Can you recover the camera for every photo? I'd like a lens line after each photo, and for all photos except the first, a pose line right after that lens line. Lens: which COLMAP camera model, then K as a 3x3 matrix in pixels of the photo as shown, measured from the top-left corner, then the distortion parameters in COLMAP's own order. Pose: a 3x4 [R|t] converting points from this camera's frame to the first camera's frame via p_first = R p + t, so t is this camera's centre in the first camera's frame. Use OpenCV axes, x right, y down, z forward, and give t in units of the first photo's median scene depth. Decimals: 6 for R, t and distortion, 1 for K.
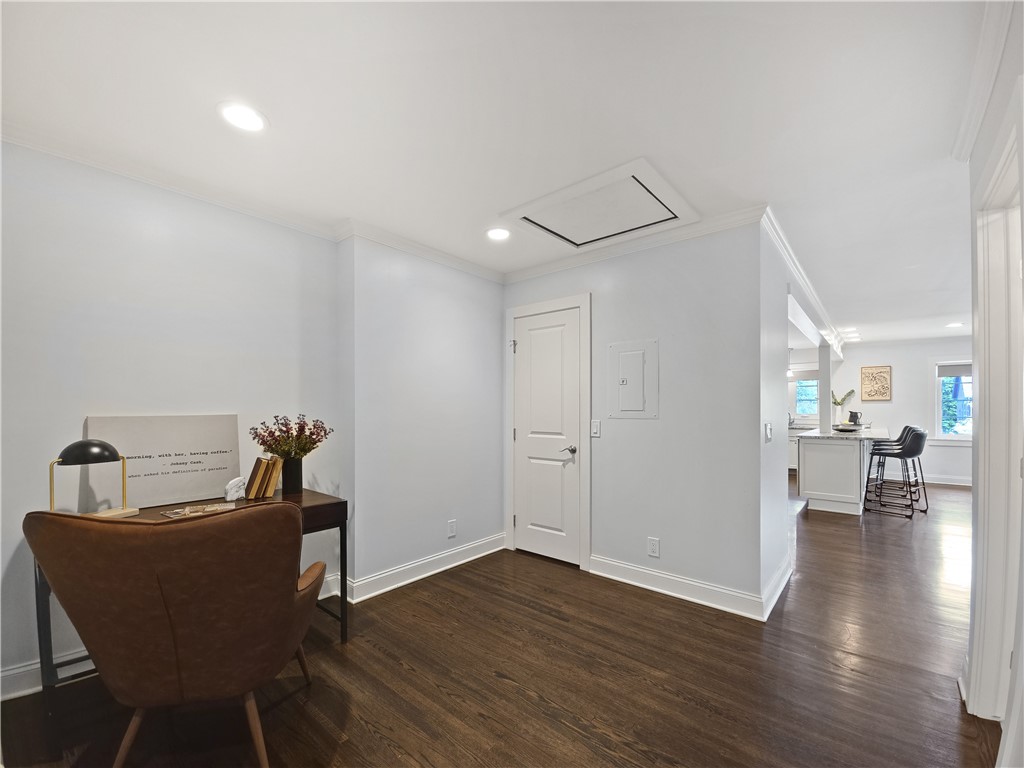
lens RADIAL K [[431.4, 0, 513.7], [0, 431.4, 406.6], [0, 0, 1]] dist [0.000023, -0.000204]
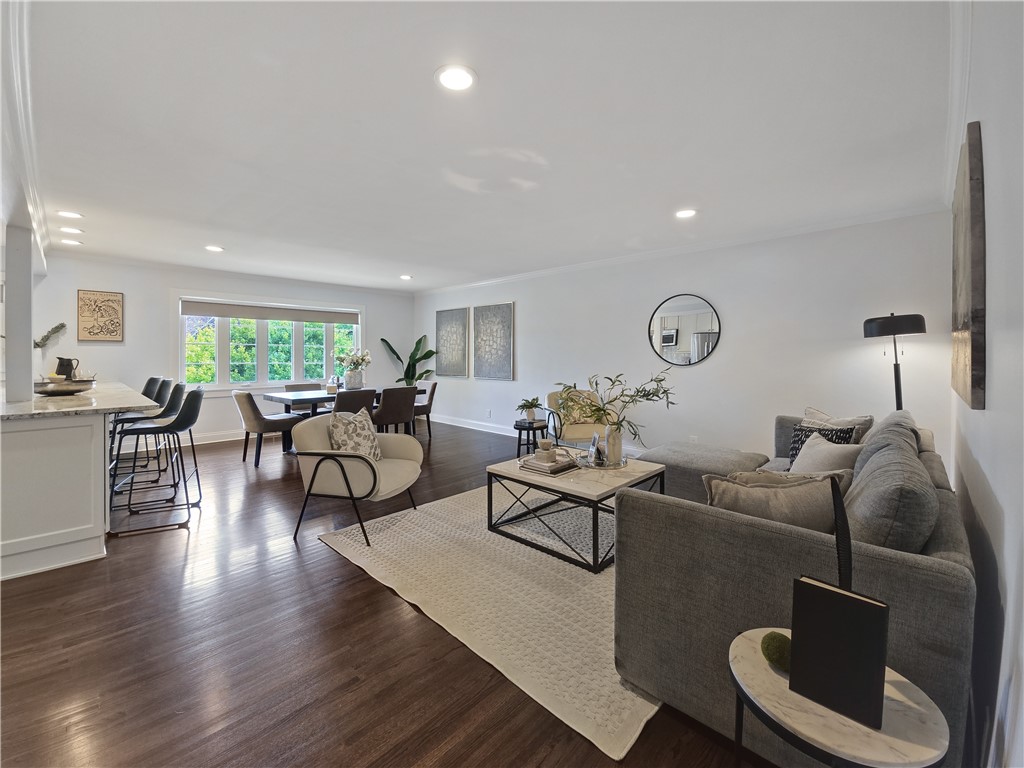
lens RADIAL K [[427.4, 0, 508.1], [0, 427.4, 354.5], [0, 0, 1]] dist [-0.003723, -0.000601]
pose [[0.063336, 0.001323, 0.997991, 0.257689], [-0.008182, 0.999966, -0.000806, 0.002497], [-0.997959, -0.008115, 0.063345, 0.387827]]
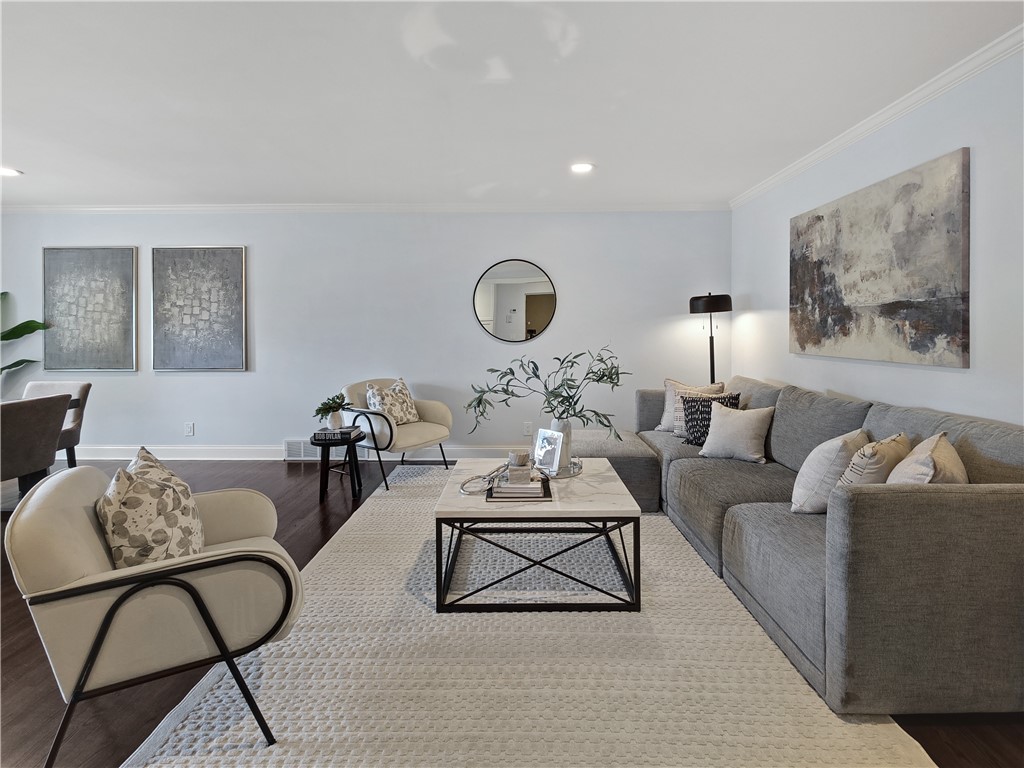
lens RADIAL K [[511.8, 0, 515.0], [0, 511.8, 332.7], [0, 0, 1]] dist [0.000546, 0.000496]
pose [[-0.643587, -0.000406, 0.765373, 0.431705], [-0.002112, 0.999997, -0.001246, 0.005923], [-0.765370, -0.002419, -0.643586, 0.629675]]
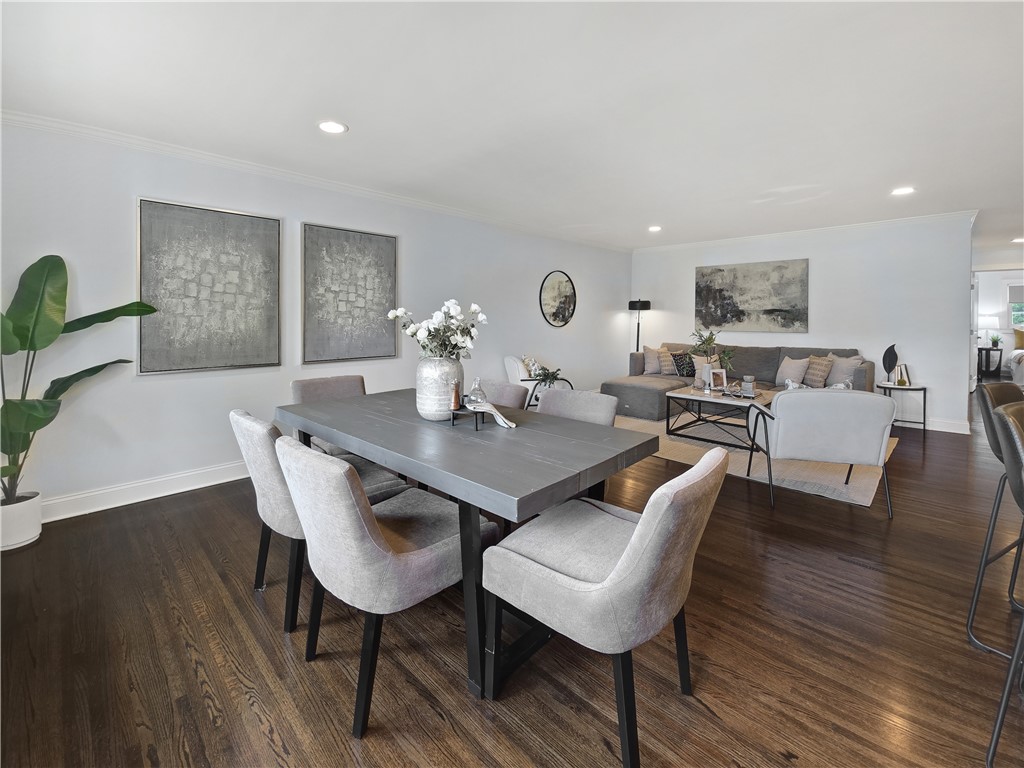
lens RADIAL K [[438.9, 0, 512.7], [0, 438.9, 325.4], [0, 0, 1]] dist [0.001271, 0.000785]
pose [[-0.997867, -0.001960, 0.065247, 1.065542], [-0.001399, 0.999962, 0.008642, 0.007331], [-0.065261, 0.008533, -0.997832, 1.117176]]
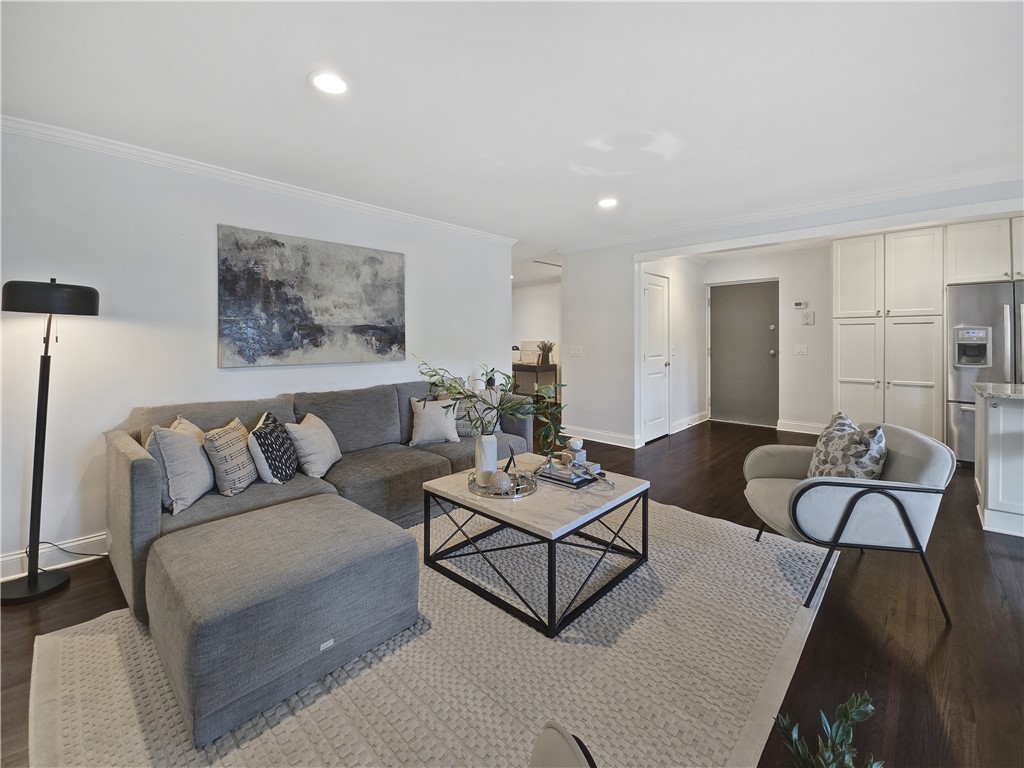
lens RADIAL K [[433.2, 0, 500.3], [0, 433.2, 342.9], [0, 0, 1]] dist [-0.000616, -0.000196]
pose [[-0.059771, 0.010028, -0.998162, 1.137424], [0.010192, 0.999904, 0.009435, -0.000298], [0.998160, -0.009609, -0.059867, 0.330553]]
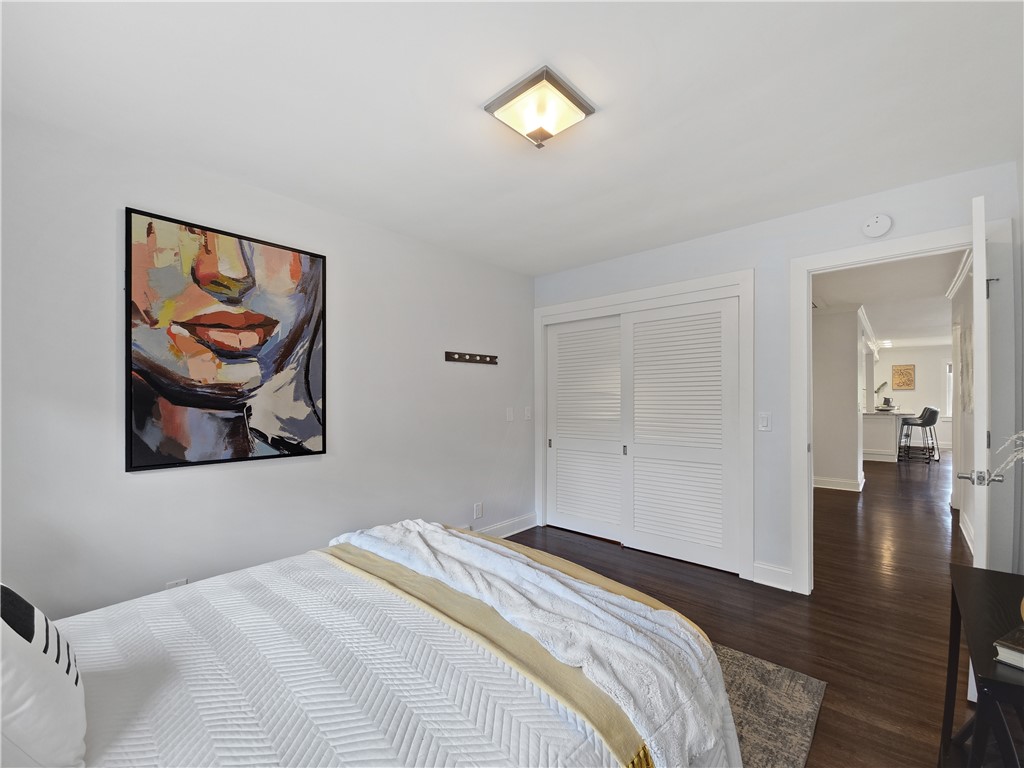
lens RADIAL K [[416.4, 0, 517.0], [0, 416.4, 395.0], [0, 0, 1]] dist [0.024315, -0.017306]
pose [[0.999394, -0.004465, -0.034507, -0.435203], [0.004478, 0.999990, 0.000289, -0.002617], [0.034505, -0.000443, 0.999404, -0.480161]]
